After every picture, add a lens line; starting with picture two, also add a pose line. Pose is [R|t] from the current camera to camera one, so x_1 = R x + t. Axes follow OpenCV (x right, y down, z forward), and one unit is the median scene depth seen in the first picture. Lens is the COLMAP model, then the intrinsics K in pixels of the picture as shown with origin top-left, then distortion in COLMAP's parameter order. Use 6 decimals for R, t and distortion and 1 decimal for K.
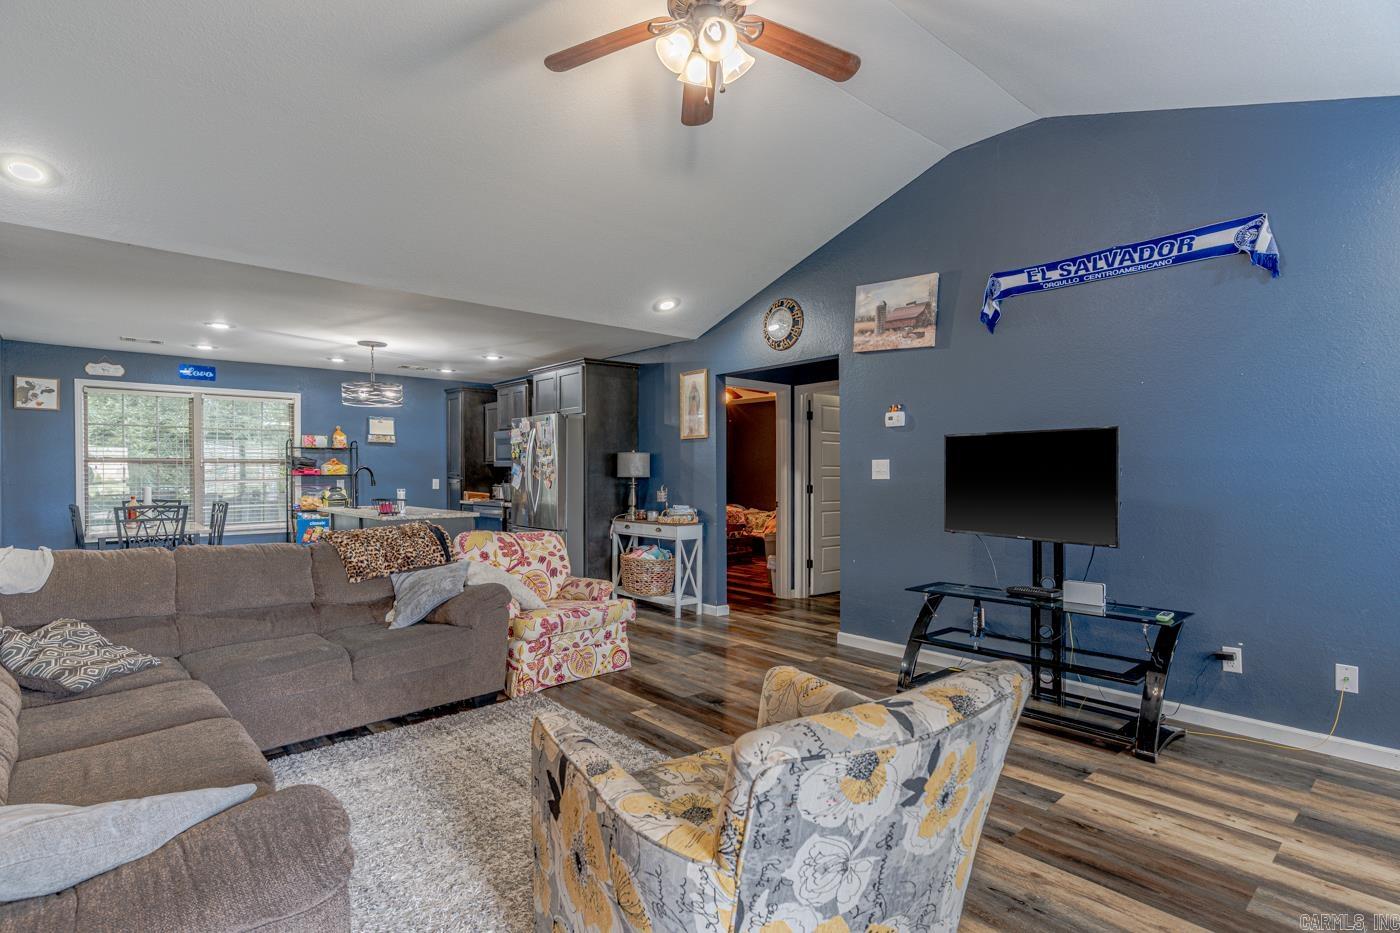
lens RADIAL K [[678.6, 0, 683.3], [0, 678.6, 477.7], [0, 0, 1]] dist [0.000617, 0.001131]
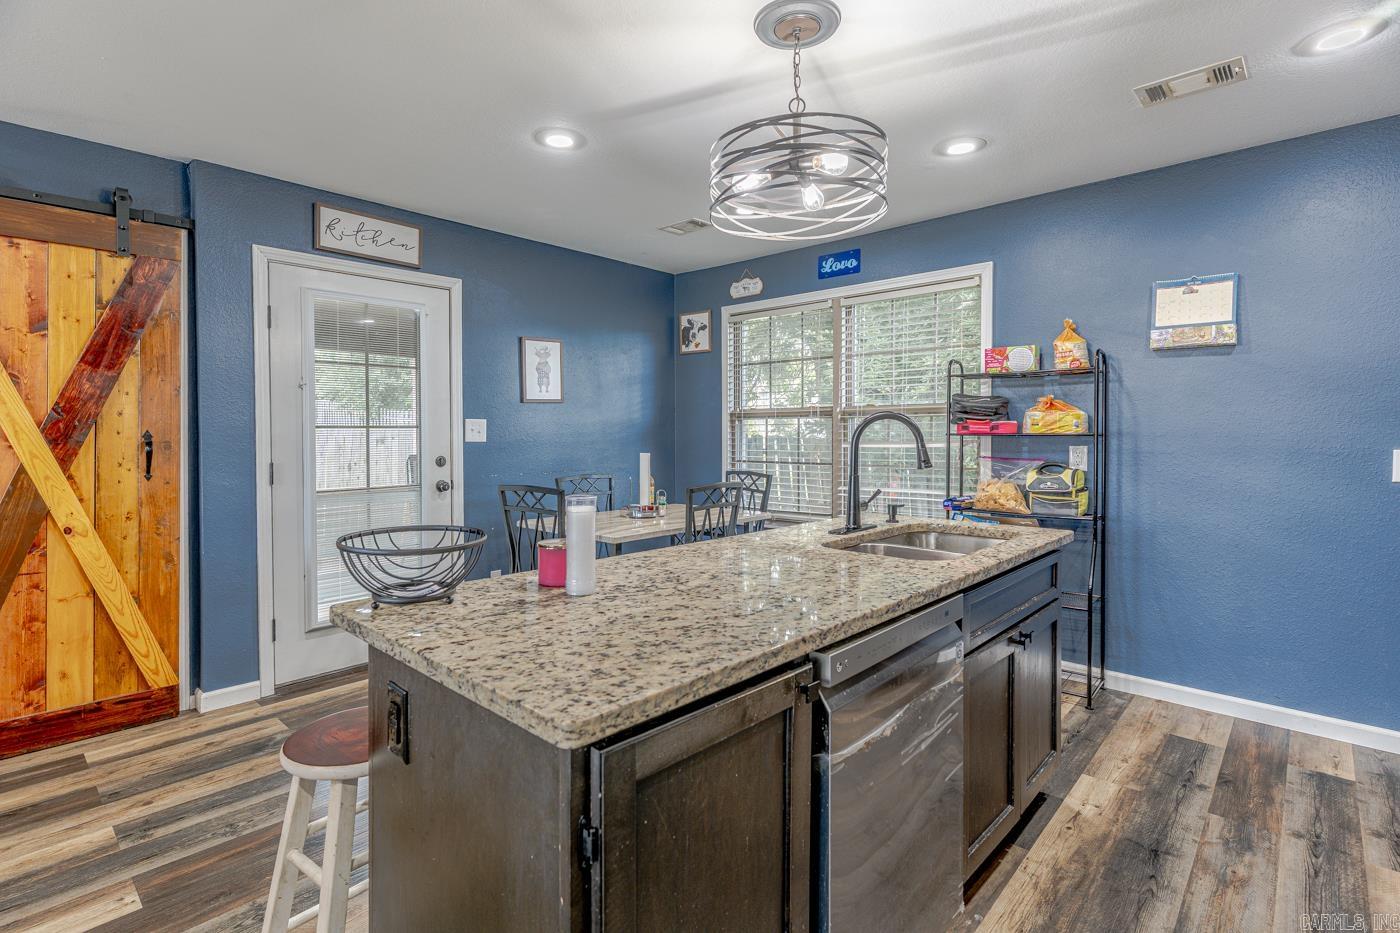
lens RADIAL K [[678.6, 0, 694.1], [0, 678.6, 425.1], [0, 0, 1]] dist [0.000617, 0.001131]
pose [[0.102916, -0.006614, -0.994668, -0.145009], [-0.003427, 0.999970, -0.007004, -0.007654], [0.994684, 0.004130, 0.102890, 0.923610]]
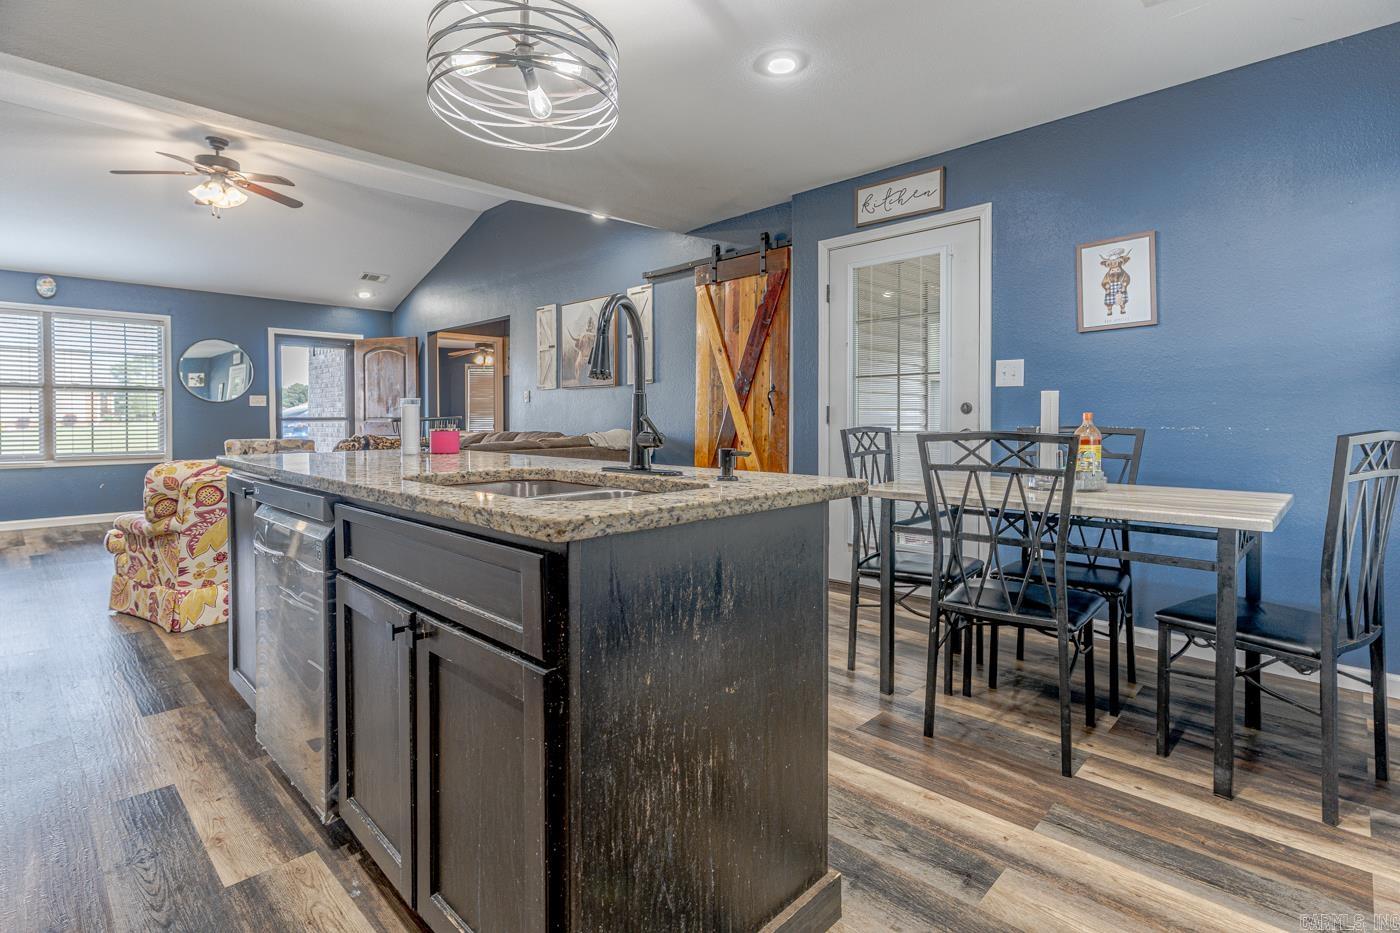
lens RADIAL K [[678.6, 0, 681.8], [0, 678.6, 411.5], [0, 0, 1]] dist [0.000617, 0.001131]
pose [[-0.997990, 0.004344, -0.063220, -0.507498], [0.004482, 0.999988, -0.002052, 0.024293], [0.063210, -0.002331, -0.997998, 1.311834]]
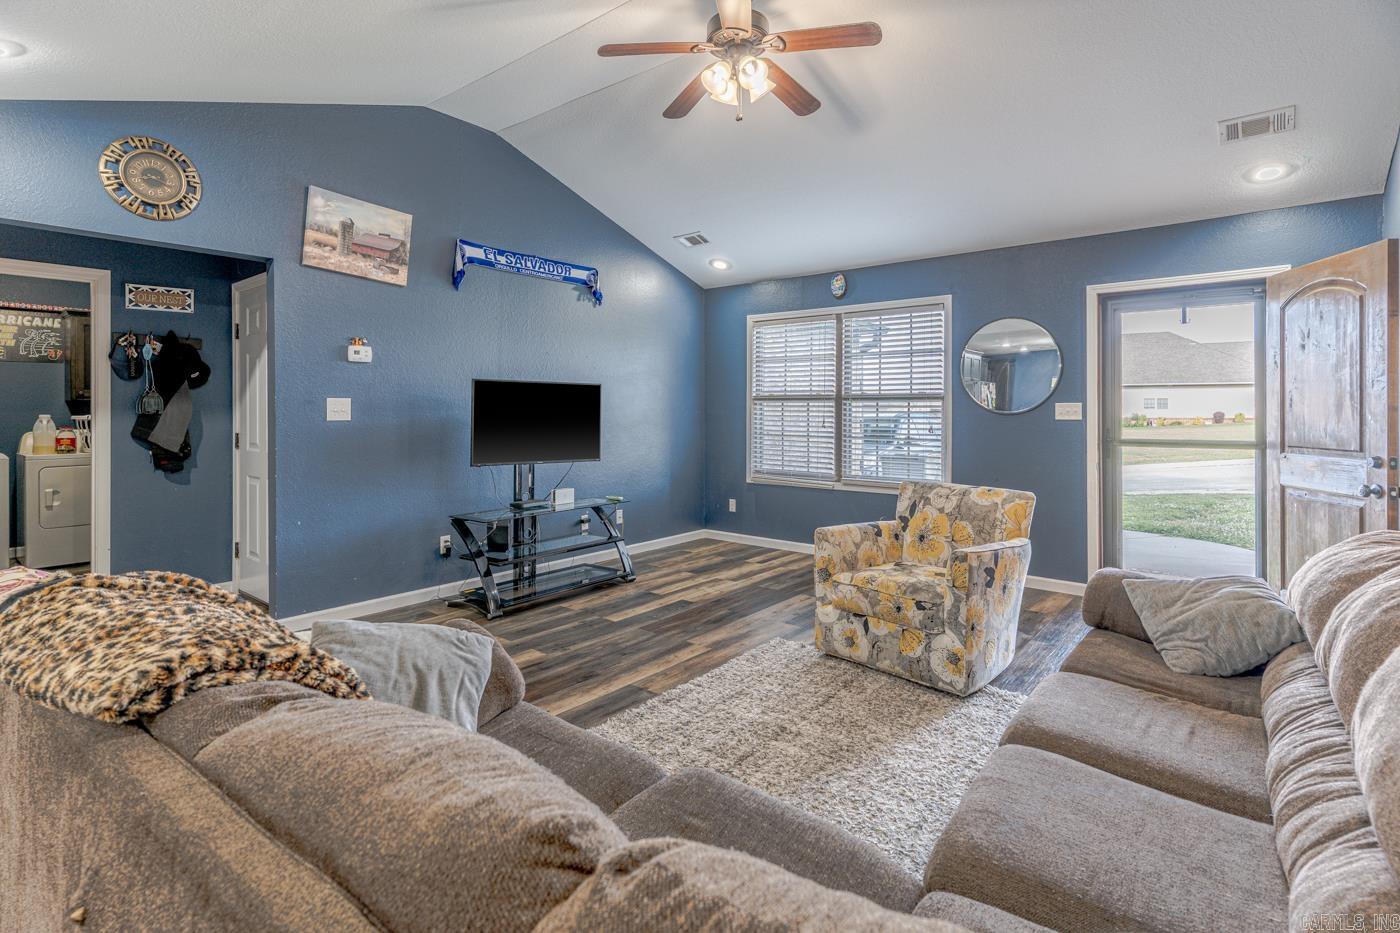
lens RADIAL K [[678.6, 0, 696.9], [0, 678.6, 418.0], [0, 0, 1]] dist [0.000617, 0.001131]
pose [[-0.166783, -0.006533, 0.985972, -0.485589], [0.009276, 0.999923, 0.008194, -0.003245], [-0.985950, 0.010513, -0.166710, 0.526479]]
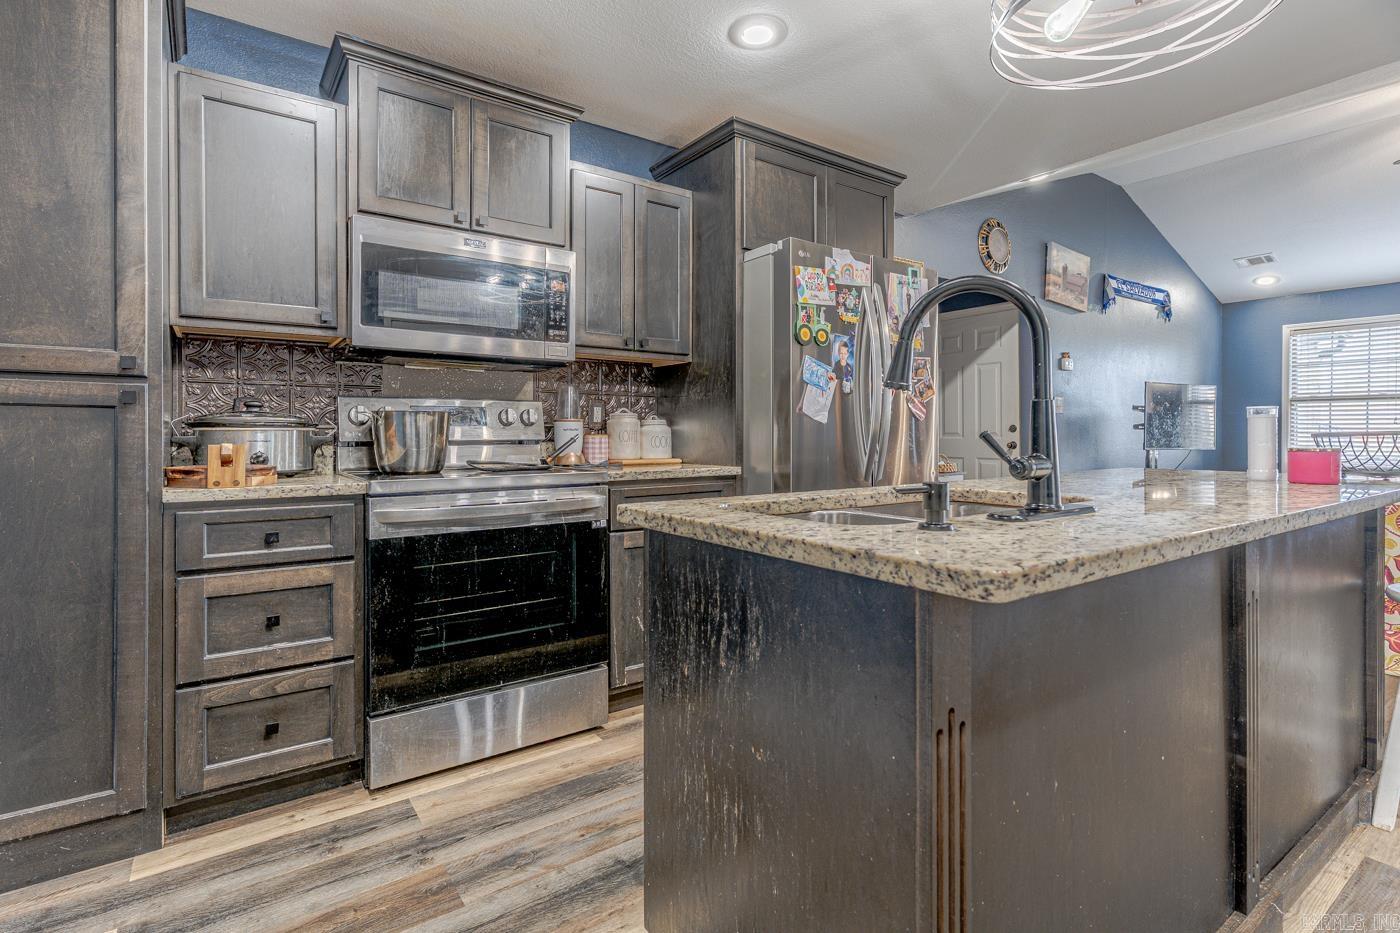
lens RADIAL K [[678.6, 0, 725.7], [0, 678.6, 422.3], [0, 0, 1]] dist [0.000617, 0.001131]
pose [[0.081329, 0.014821, 0.996577, -0.699846], [0.006755, 0.999858, -0.015421, 0.024774], [-0.996664, 0.007986, 0.081217, 1.113434]]
